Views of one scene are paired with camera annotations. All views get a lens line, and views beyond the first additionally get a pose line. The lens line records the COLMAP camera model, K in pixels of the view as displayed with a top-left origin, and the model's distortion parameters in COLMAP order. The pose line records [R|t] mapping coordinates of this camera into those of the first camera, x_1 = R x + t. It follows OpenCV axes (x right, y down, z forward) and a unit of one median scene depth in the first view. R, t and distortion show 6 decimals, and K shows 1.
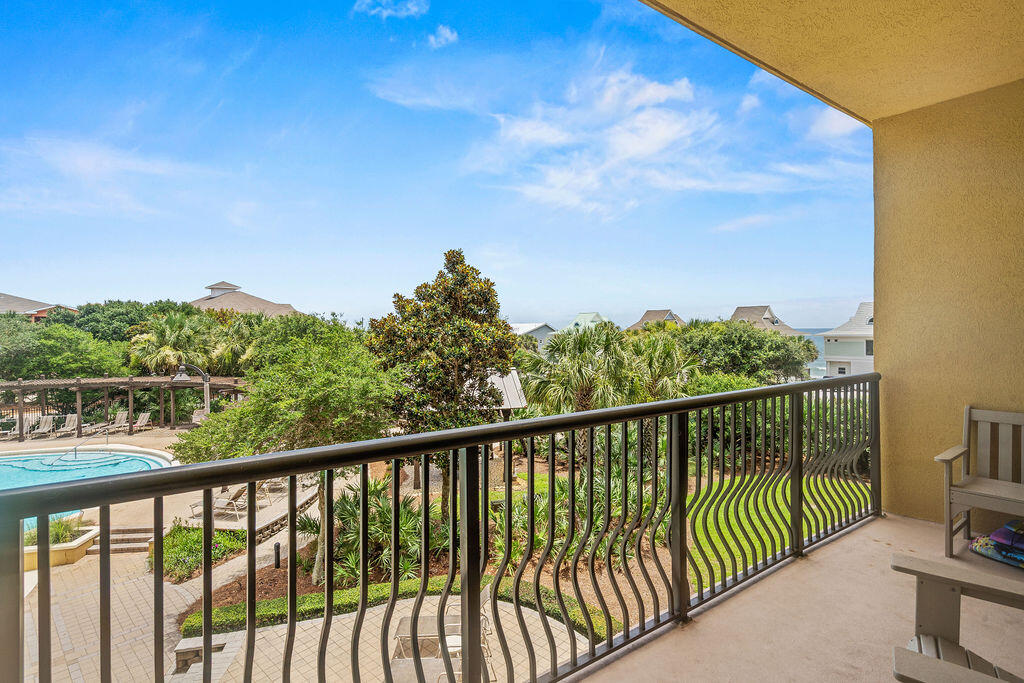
lens RADIAL K [[512.3, 0, 511.2], [0, 512.3, 334.6], [0, 0, 1]] dist [-0.019726, 0.009076]
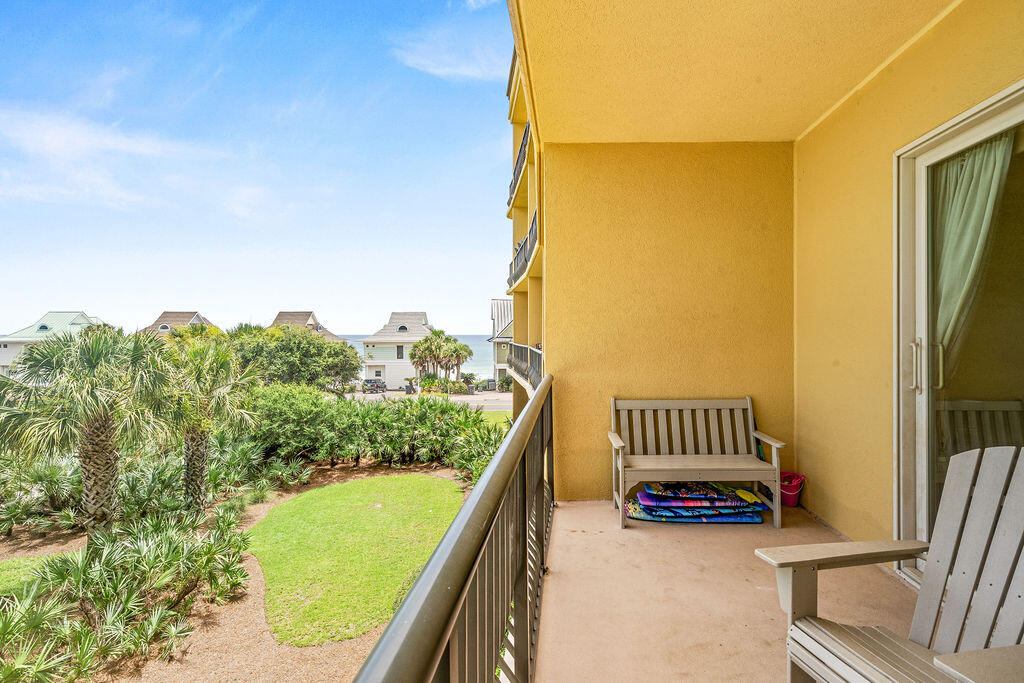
lens RADIAL K [[512.3, 0, 511.2], [0, 512.3, 334.6], [0, 0, 1]] dist [-0.019726, 0.009076]
pose [[0.611157, 0.006854, 0.791480, -0.058841], [0.003638, 0.999928, -0.011468, 0.000541], [-0.791501, 0.009888, 0.611087, 0.119874]]
